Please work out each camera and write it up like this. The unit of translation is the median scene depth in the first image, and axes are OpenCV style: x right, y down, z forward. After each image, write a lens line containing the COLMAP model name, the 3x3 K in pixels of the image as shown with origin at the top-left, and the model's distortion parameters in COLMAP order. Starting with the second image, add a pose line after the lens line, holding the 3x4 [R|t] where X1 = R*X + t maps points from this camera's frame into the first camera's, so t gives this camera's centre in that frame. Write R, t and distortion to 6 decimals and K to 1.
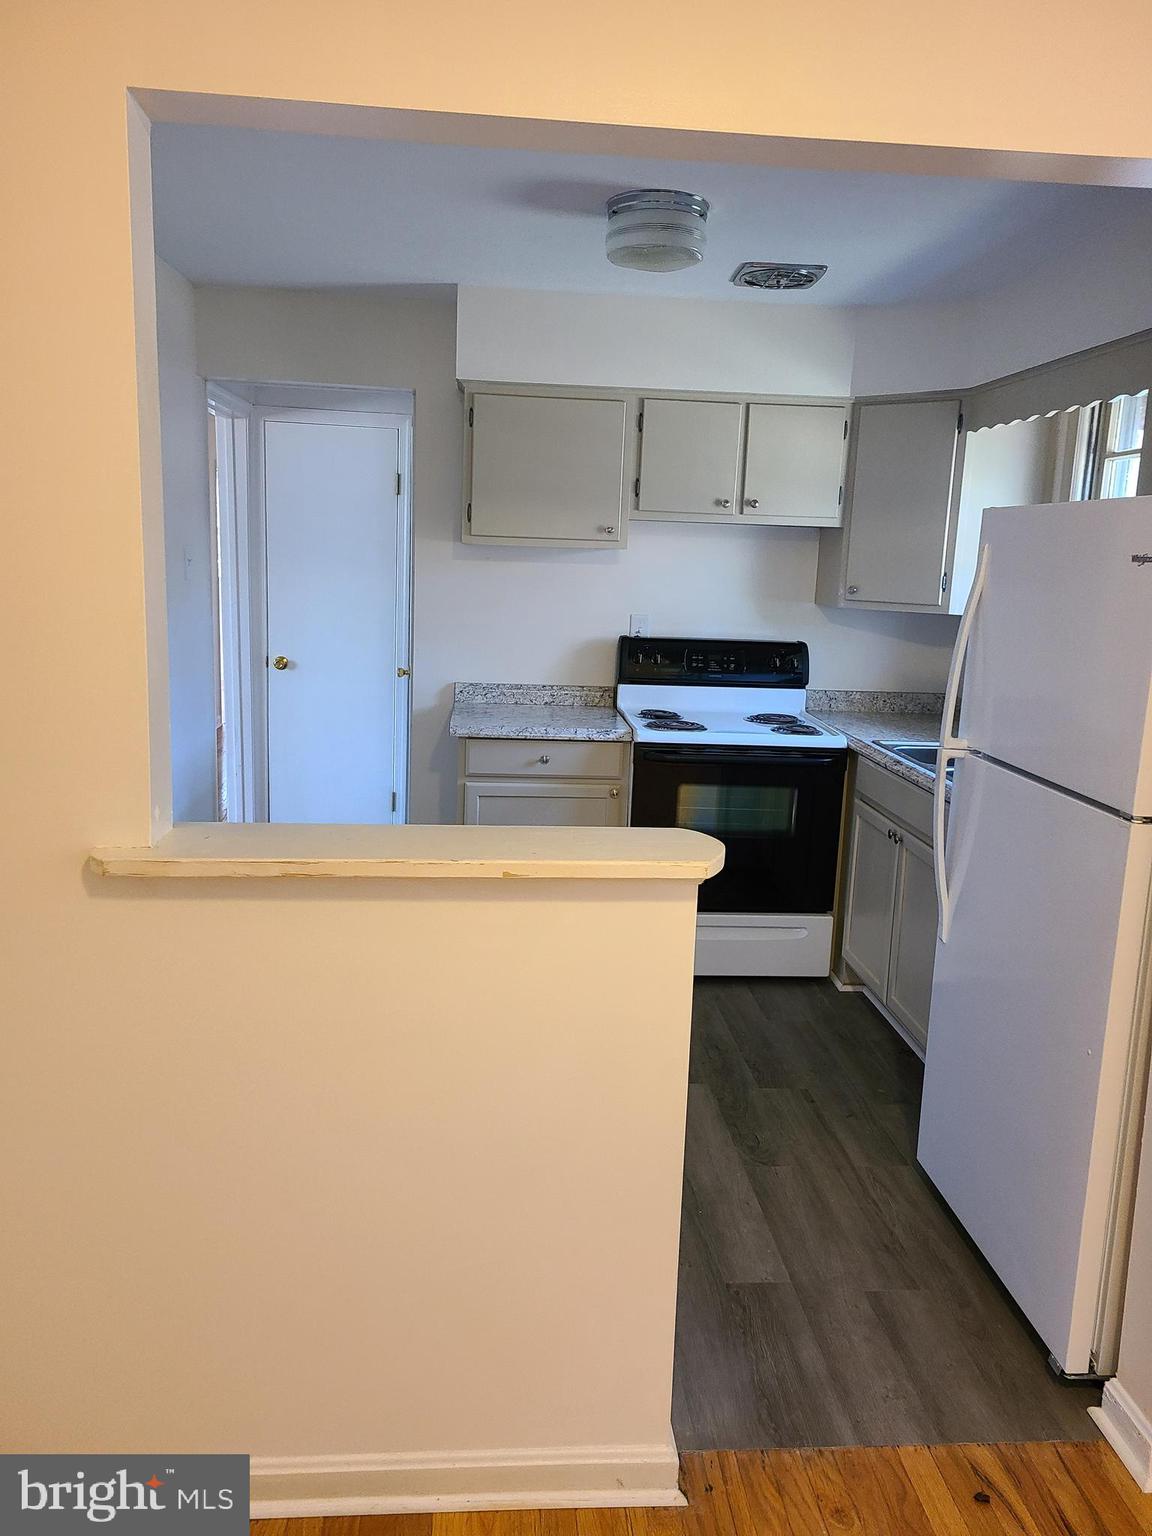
lens RADIAL K [[1158.2, 0, 576.2], [0, 1158.2, 758.4], [0, 0, 1]] dist [0.026250, 0.000658]
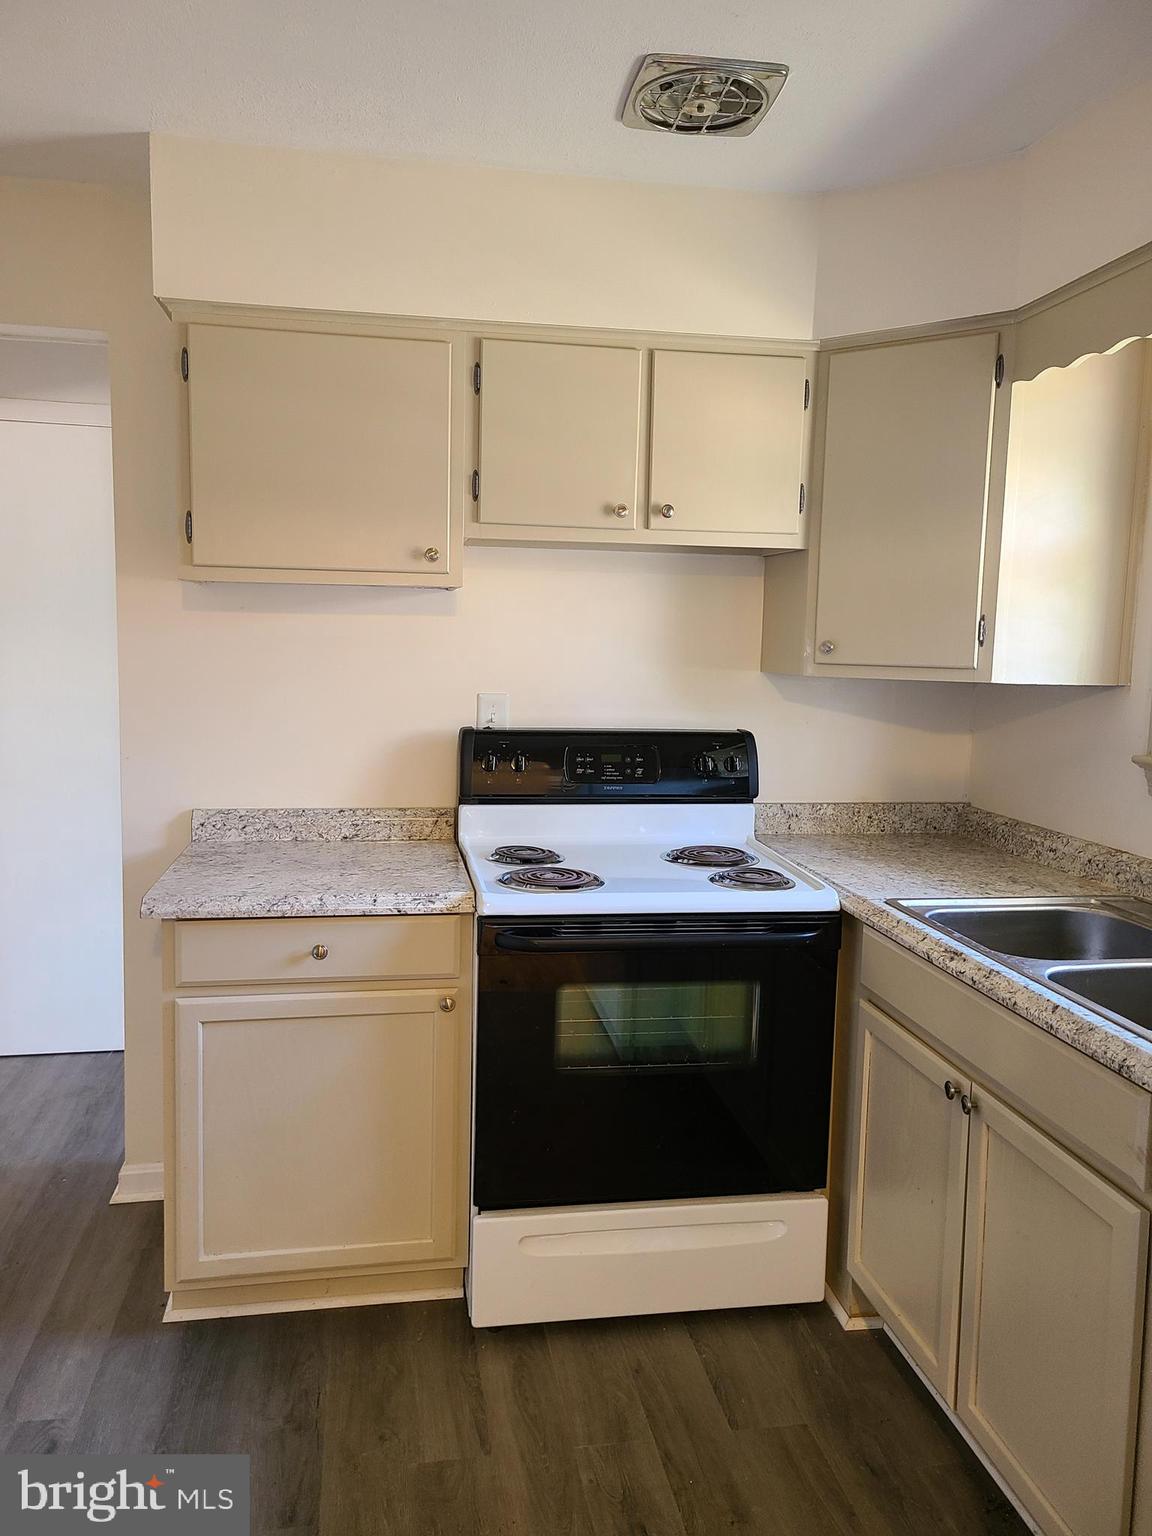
lens RADIAL K [[1175.8, 0, 576.0], [0, 1175.8, 768.0], [0, 0, 1]] dist [-0.000715, -0.001303]
pose [[0.995489, -0.026236, 0.091176, 0.045286], [0.031797, 0.997687, -0.060084, -0.047743], [-0.089389, 0.062712, 0.994021, 0.396148]]
